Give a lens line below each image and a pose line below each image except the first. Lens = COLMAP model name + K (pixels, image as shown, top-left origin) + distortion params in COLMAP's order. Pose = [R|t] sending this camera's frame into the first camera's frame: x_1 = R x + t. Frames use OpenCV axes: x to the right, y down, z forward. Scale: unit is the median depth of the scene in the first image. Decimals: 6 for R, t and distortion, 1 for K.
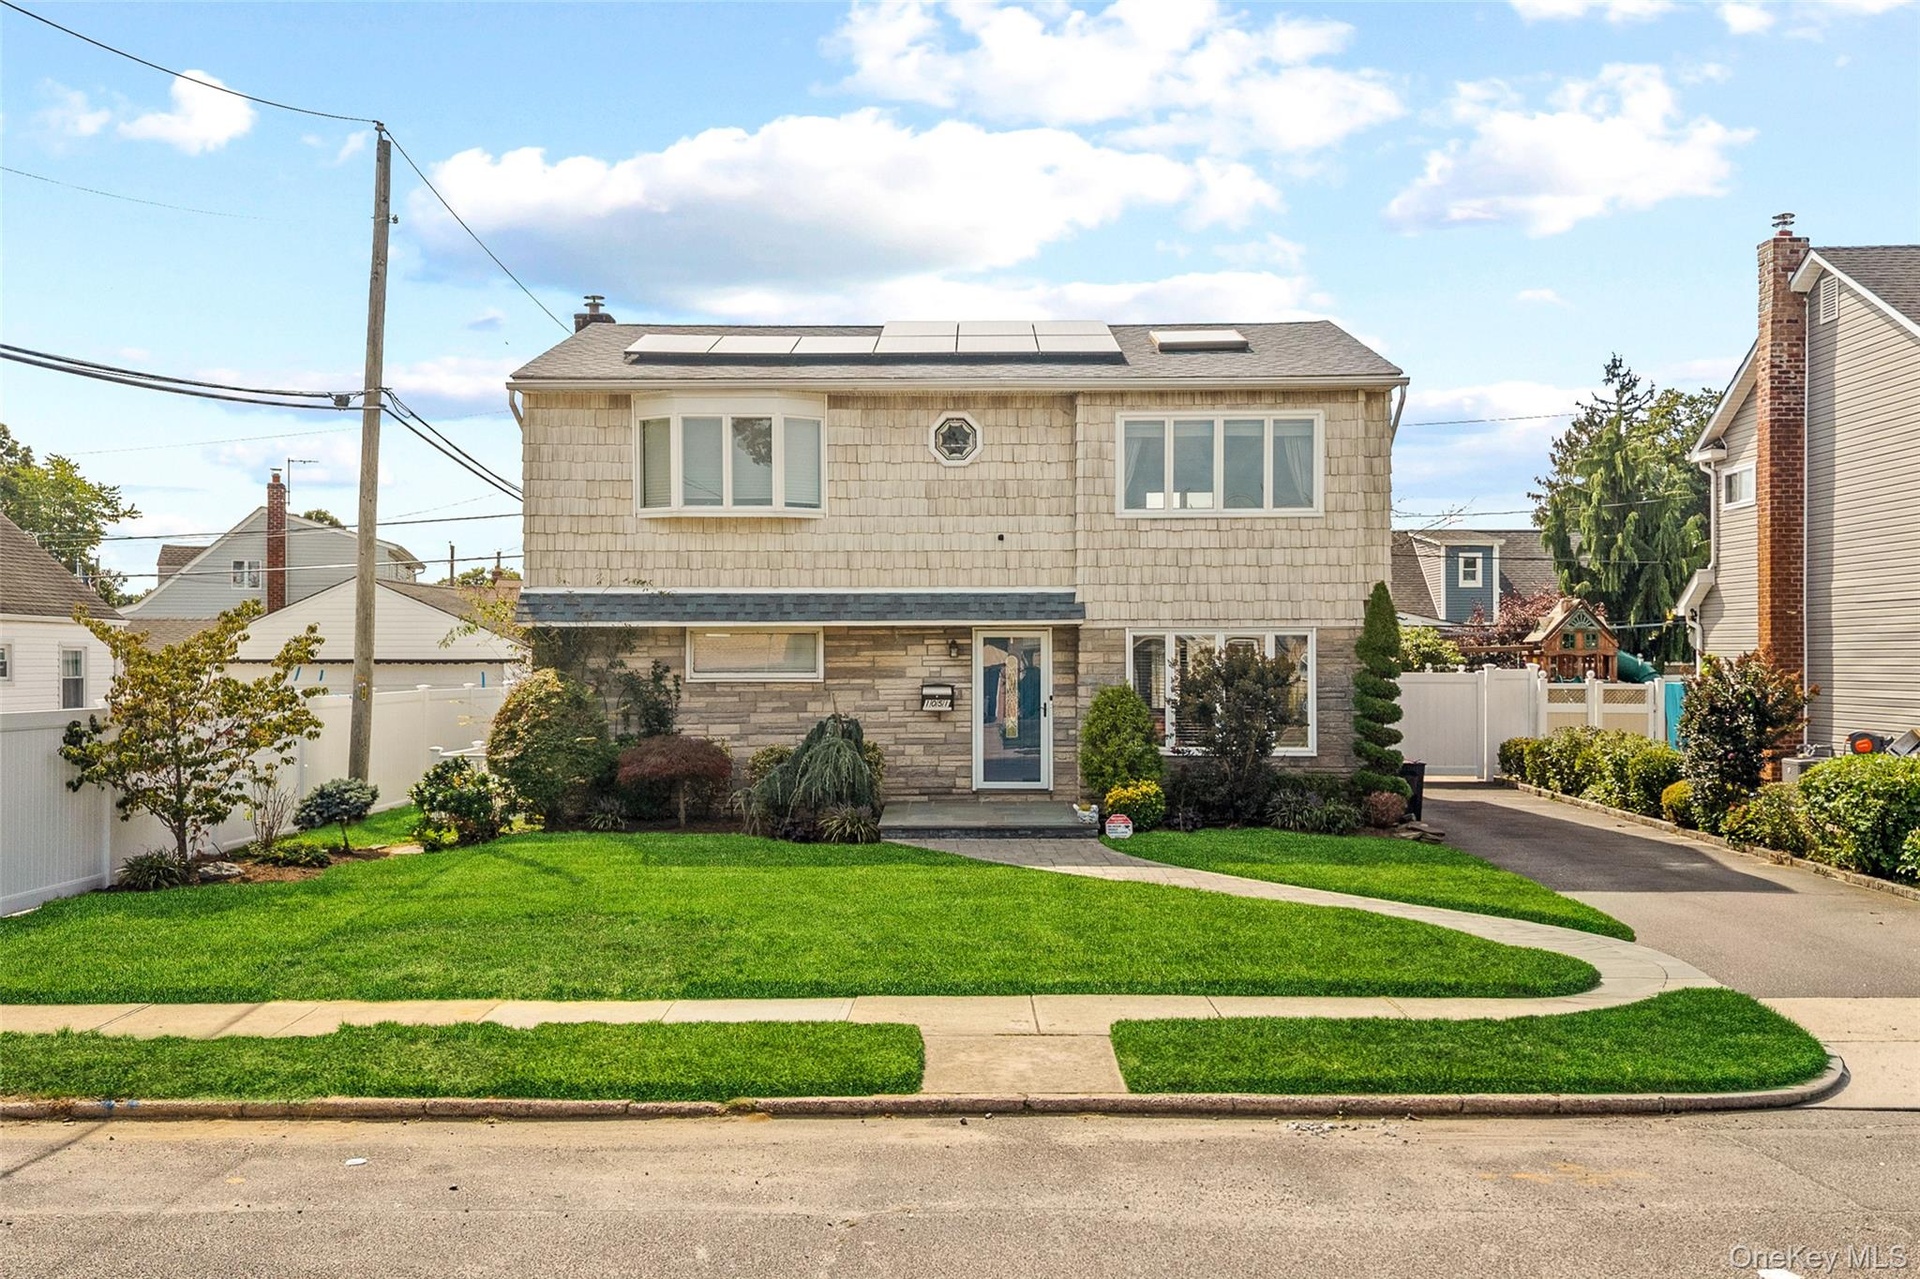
lens RADIAL K [[1673.8, 0, 960.0], [0, 1673.8, 639.5], [0, 0, 1]] dist [0.002780, -0.003339]
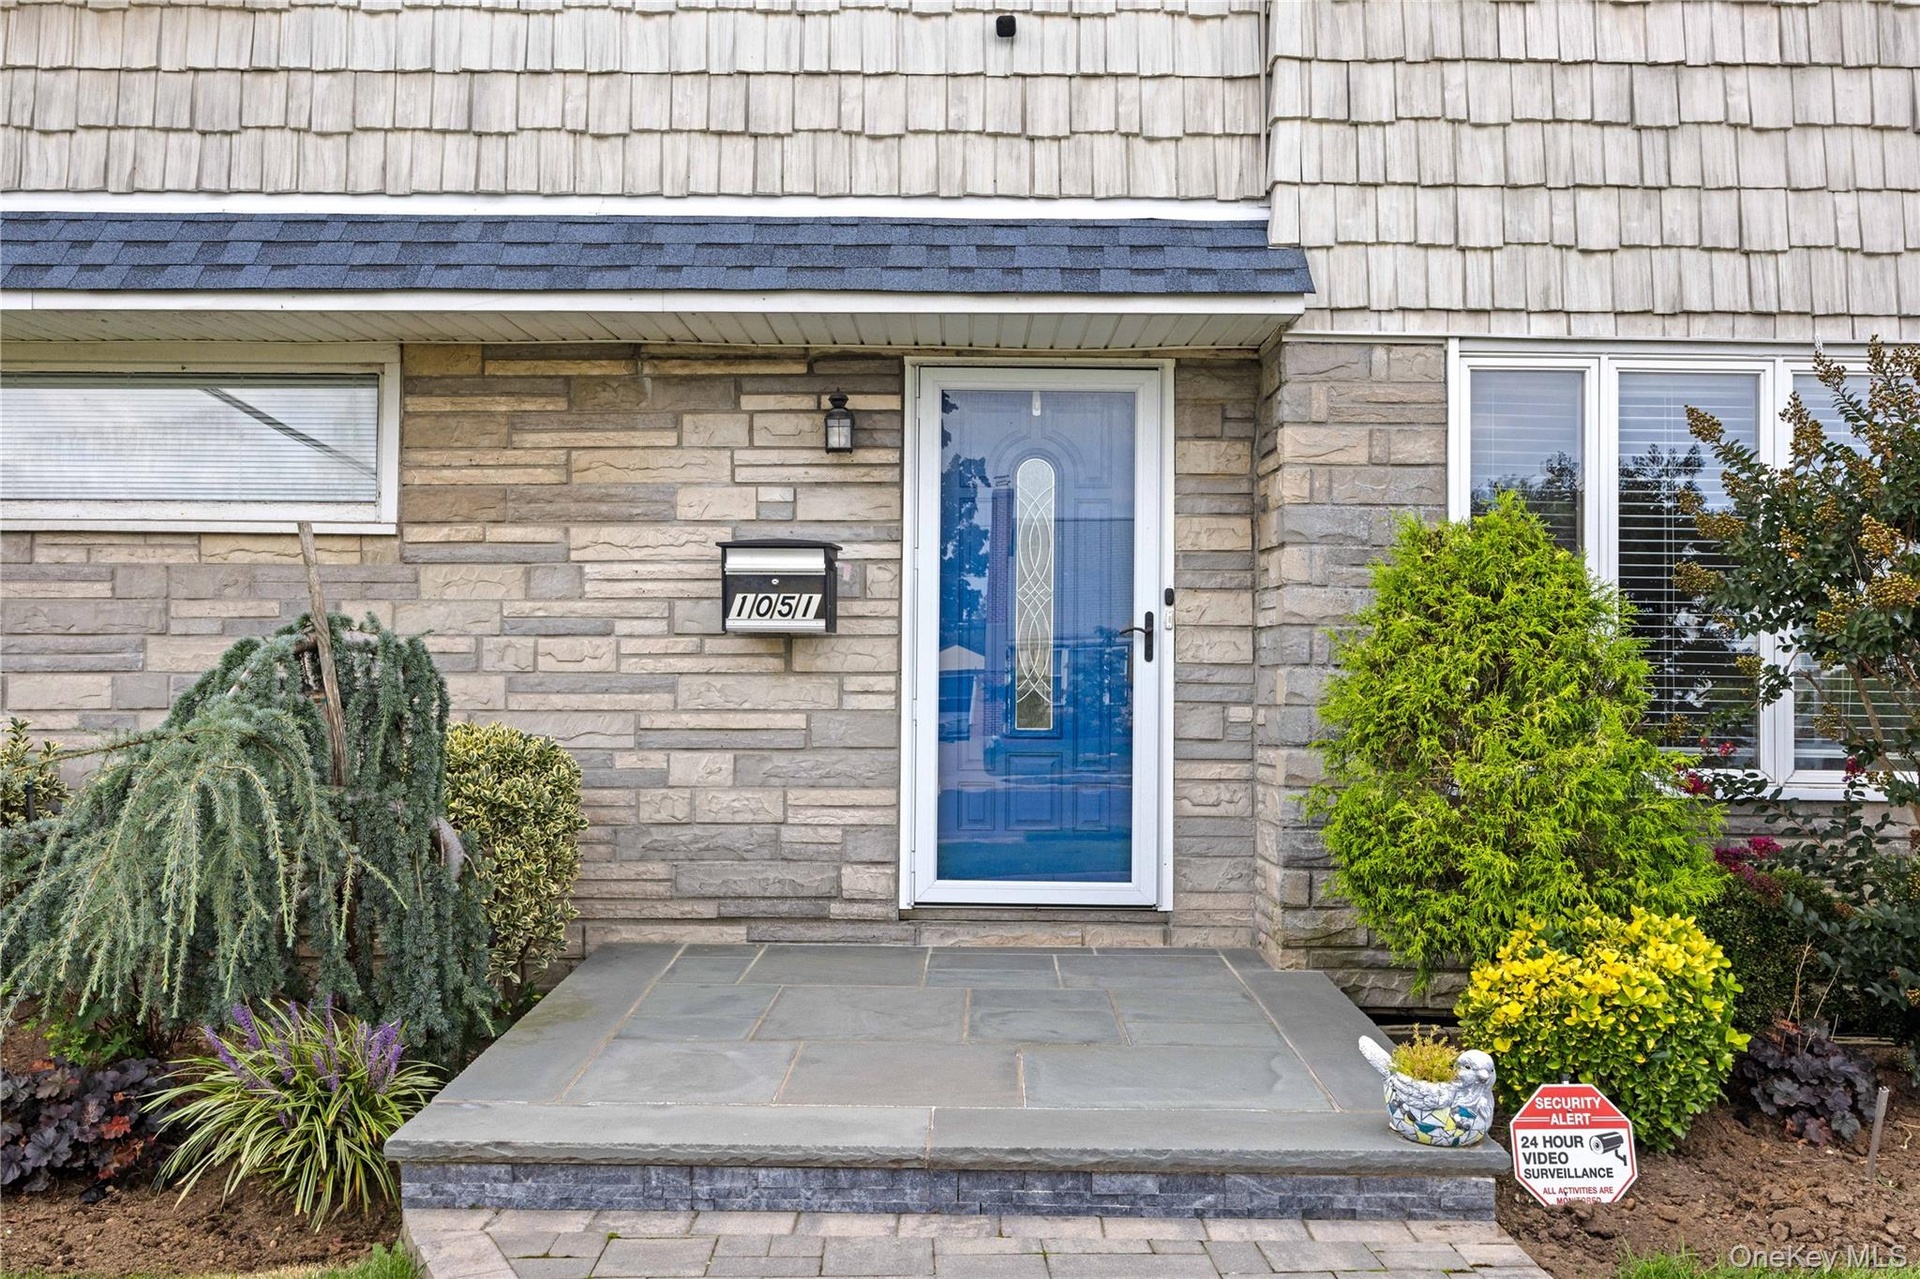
lens RADIAL K [[1673.8, 0, 960.0], [0, 1673.8, 639.5], [0, 0, 1]] dist [0.002780, -0.003339]
pose [[0.999837, 0.012091, 0.013377, 0.014013], [-0.011873, 0.999798, -0.016231, 0.048189], [-0.013571, 0.016070, 0.999779, 0.715807]]
